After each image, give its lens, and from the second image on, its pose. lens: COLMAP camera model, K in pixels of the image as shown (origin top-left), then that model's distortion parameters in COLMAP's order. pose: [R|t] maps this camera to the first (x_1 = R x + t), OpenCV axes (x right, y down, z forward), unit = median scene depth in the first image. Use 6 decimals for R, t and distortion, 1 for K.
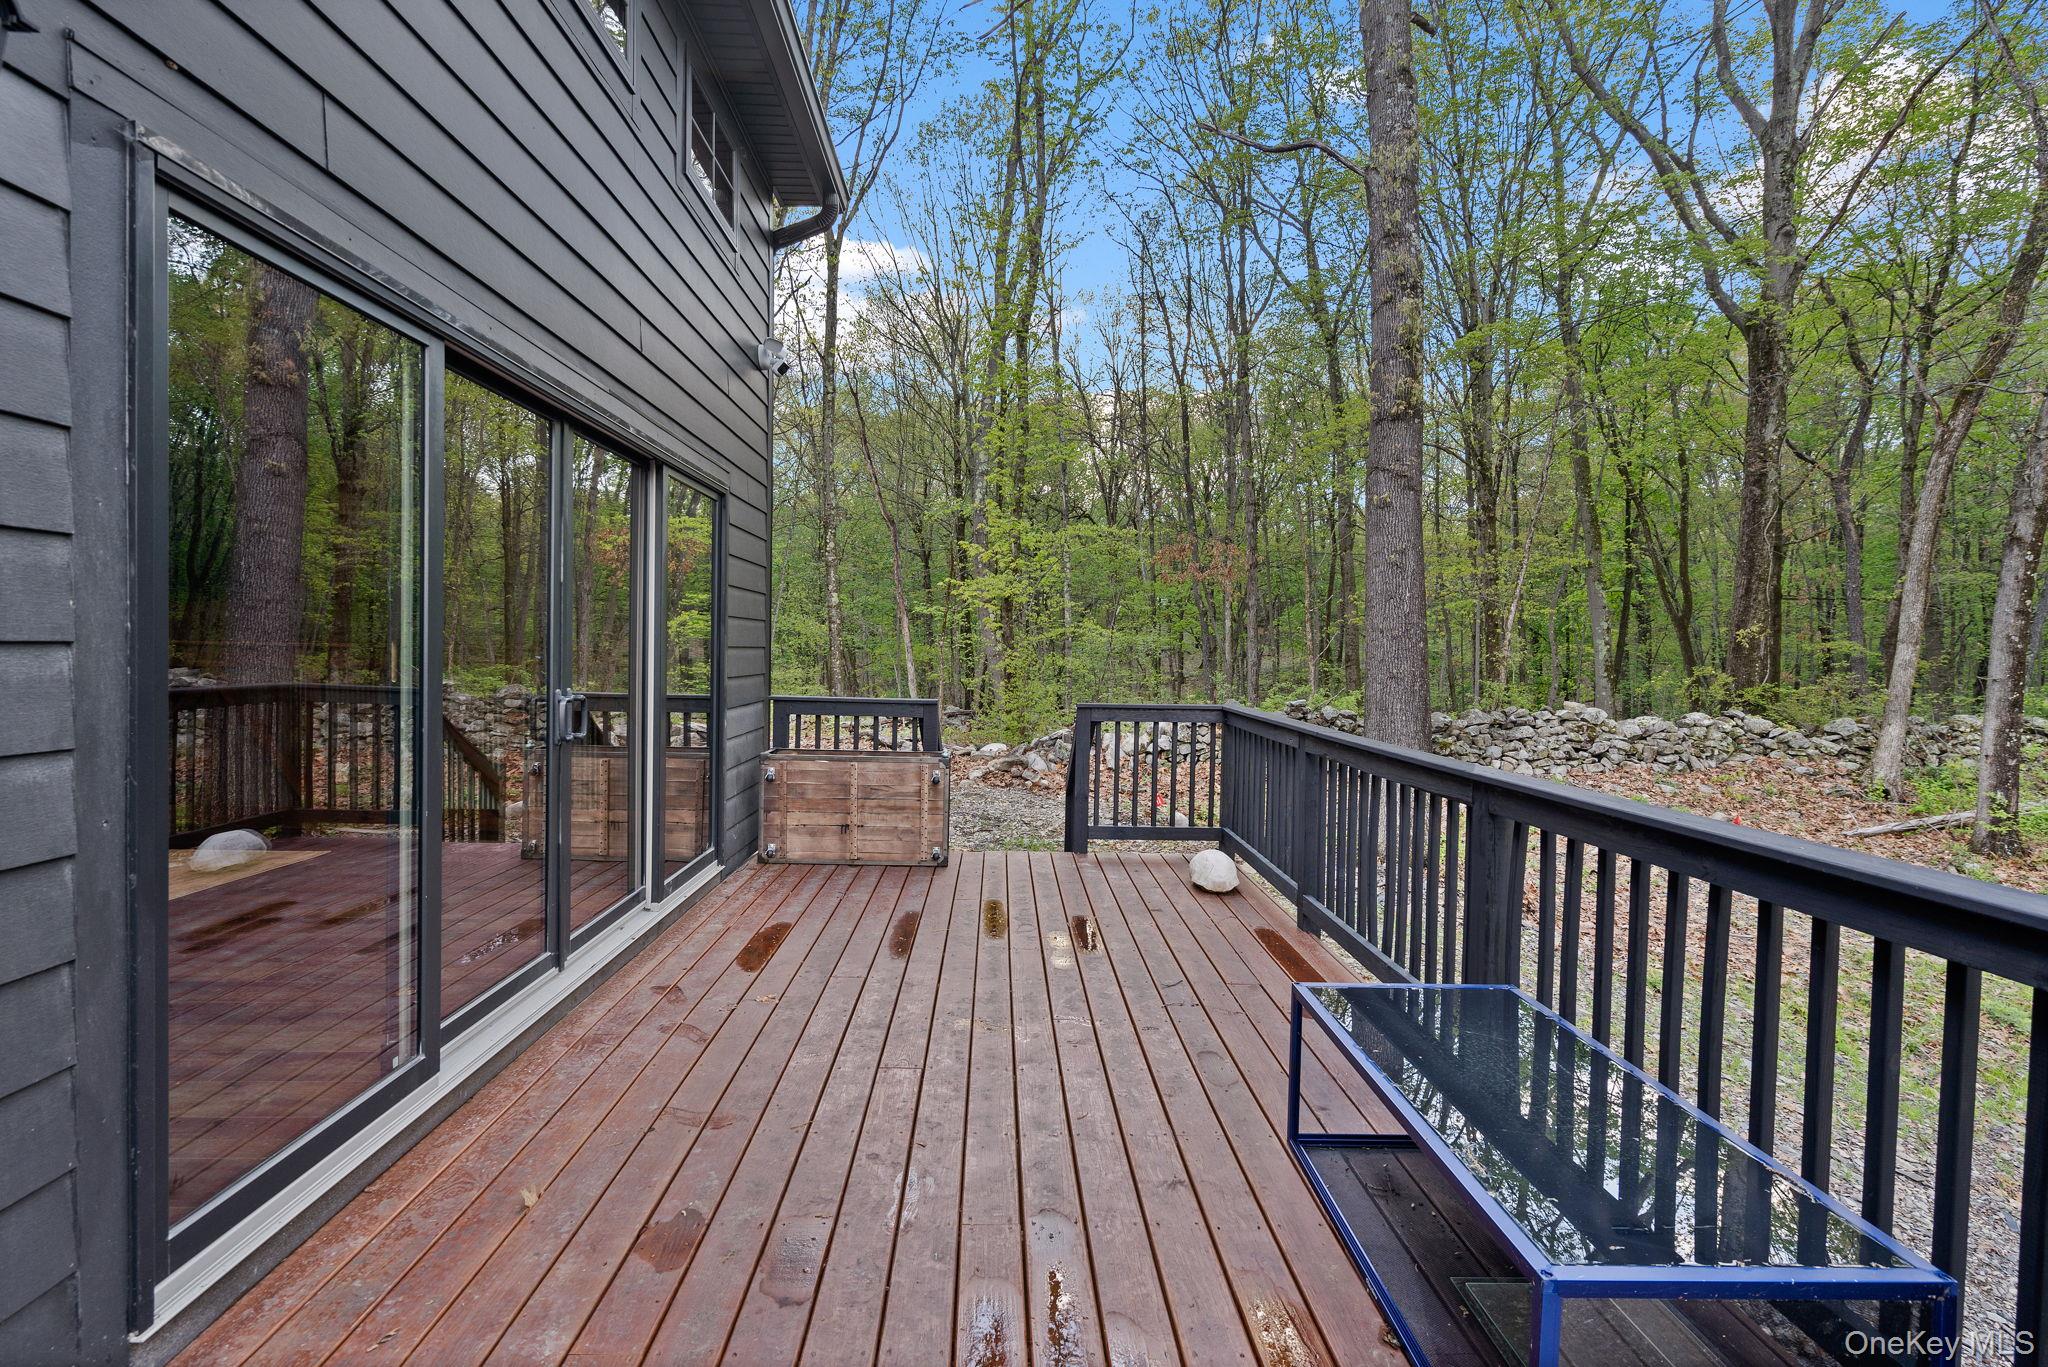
lens RADIAL K [[956.7, 0, 1028.2], [0, 956.7, 653.9], [0, 0, 1]] dist [-0.004442, -0.000071]
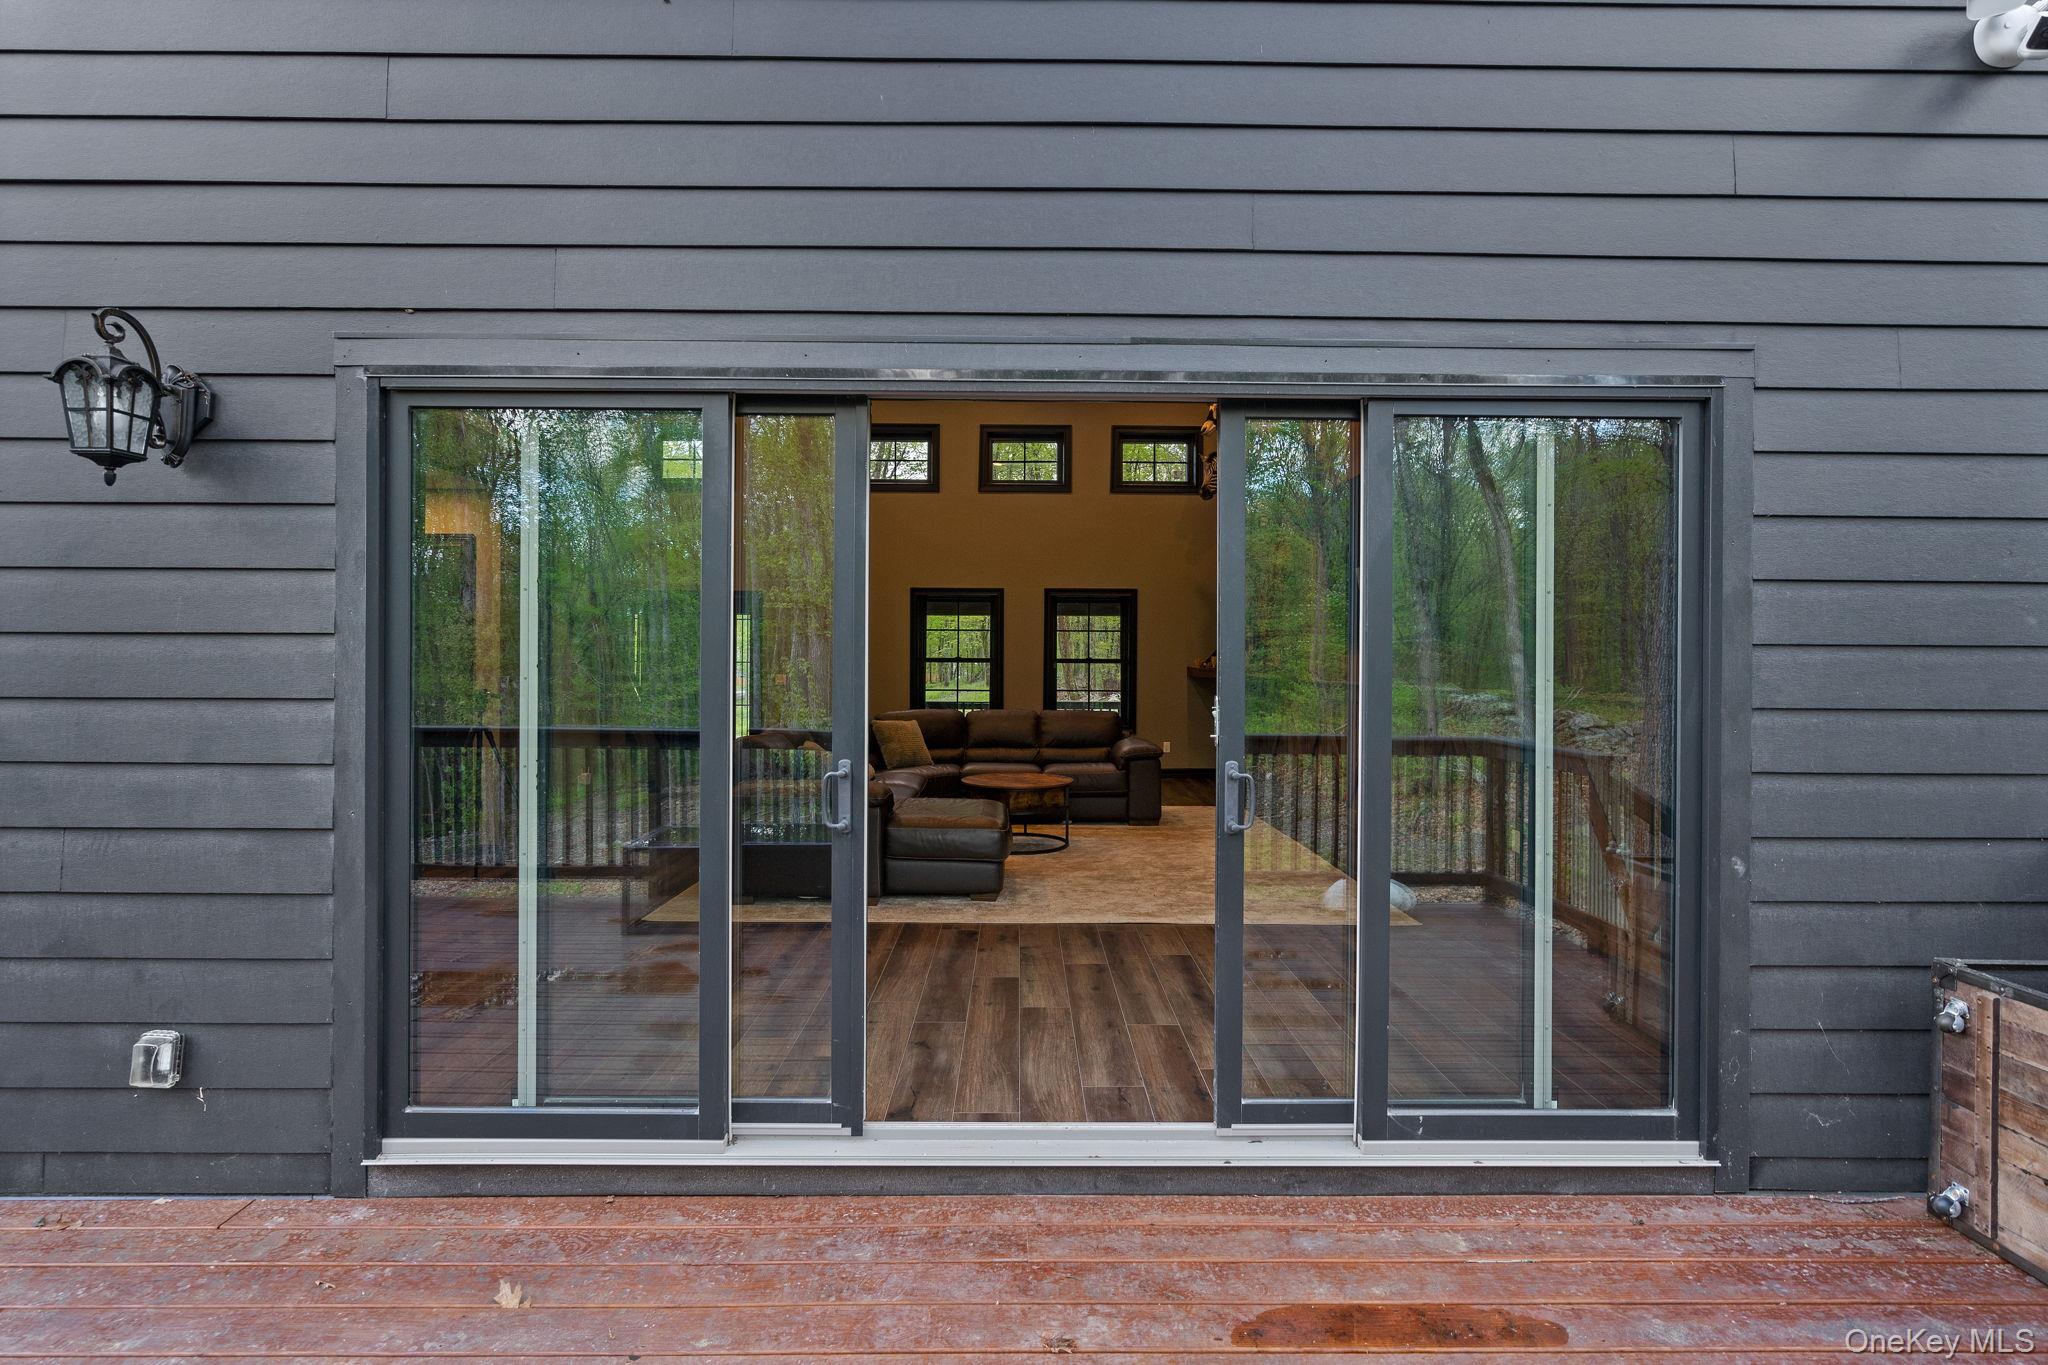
lens RADIAL K [[956.7, 0, 1028.2], [0, 956.7, 652.9], [0, 0, 1]] dist [-0.004442, -0.000071]
pose [[-0.031067, -0.028512, -0.999111, 0.313394], [-0.012097, 0.999531, -0.028148, -0.030782], [0.999444, 0.011212, -0.031397, 1.163382]]
